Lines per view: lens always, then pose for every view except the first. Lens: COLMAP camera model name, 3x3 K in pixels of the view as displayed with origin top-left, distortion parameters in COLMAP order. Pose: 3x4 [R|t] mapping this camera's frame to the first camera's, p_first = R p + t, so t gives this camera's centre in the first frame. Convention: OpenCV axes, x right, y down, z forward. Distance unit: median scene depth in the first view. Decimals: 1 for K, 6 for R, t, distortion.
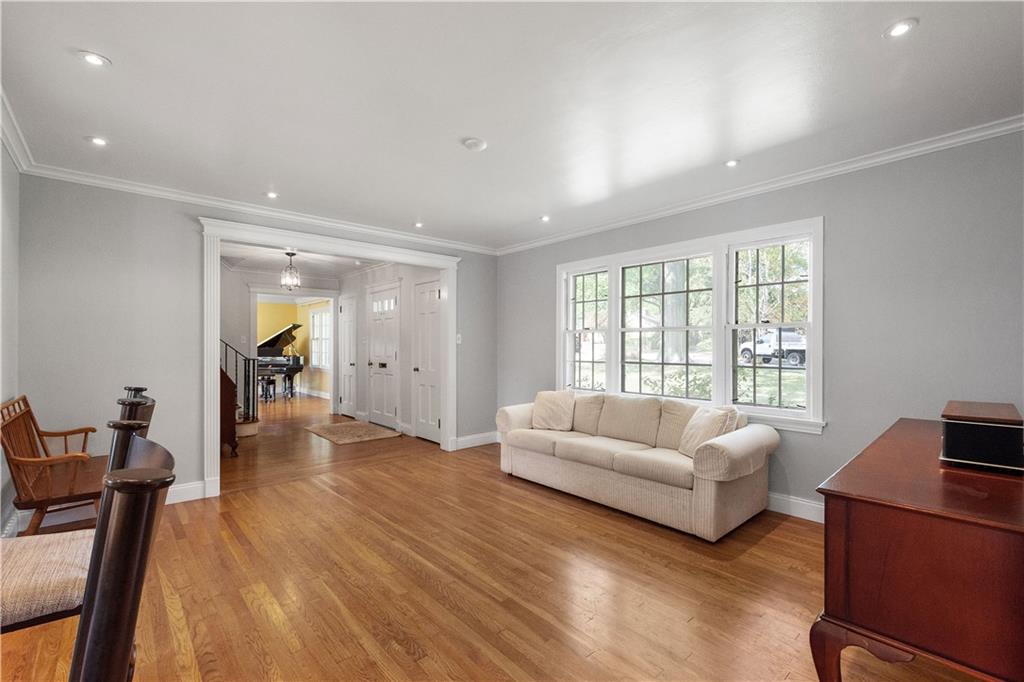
lens RADIAL K [[446.9, 0, 514.9], [0, 446.9, 341.7], [0, 0, 1]] dist [0.005588, 0.000287]
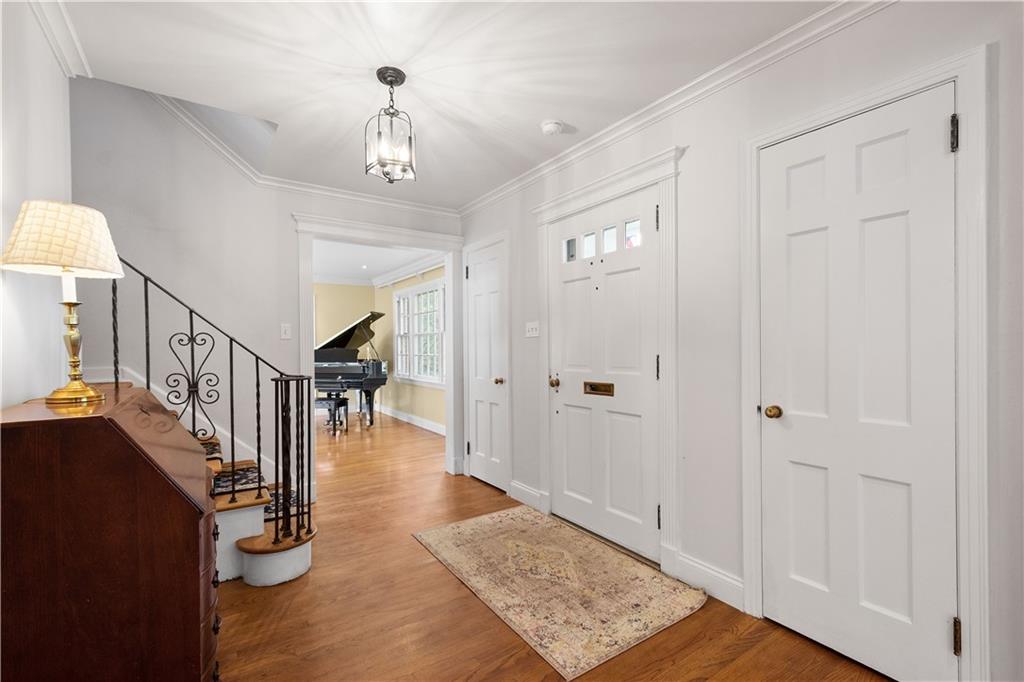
lens RADIAL K [[446.9, 0, 515.7], [0, 446.9, 345.0], [0, 0, 1]] dist [0.005588, 0.000287]
pose [[0.992177, -0.008154, -0.124575, -0.212895], [0.009325, 0.999918, 0.008821, 0.005493], [0.124493, -0.009913, 0.992171, 0.389917]]
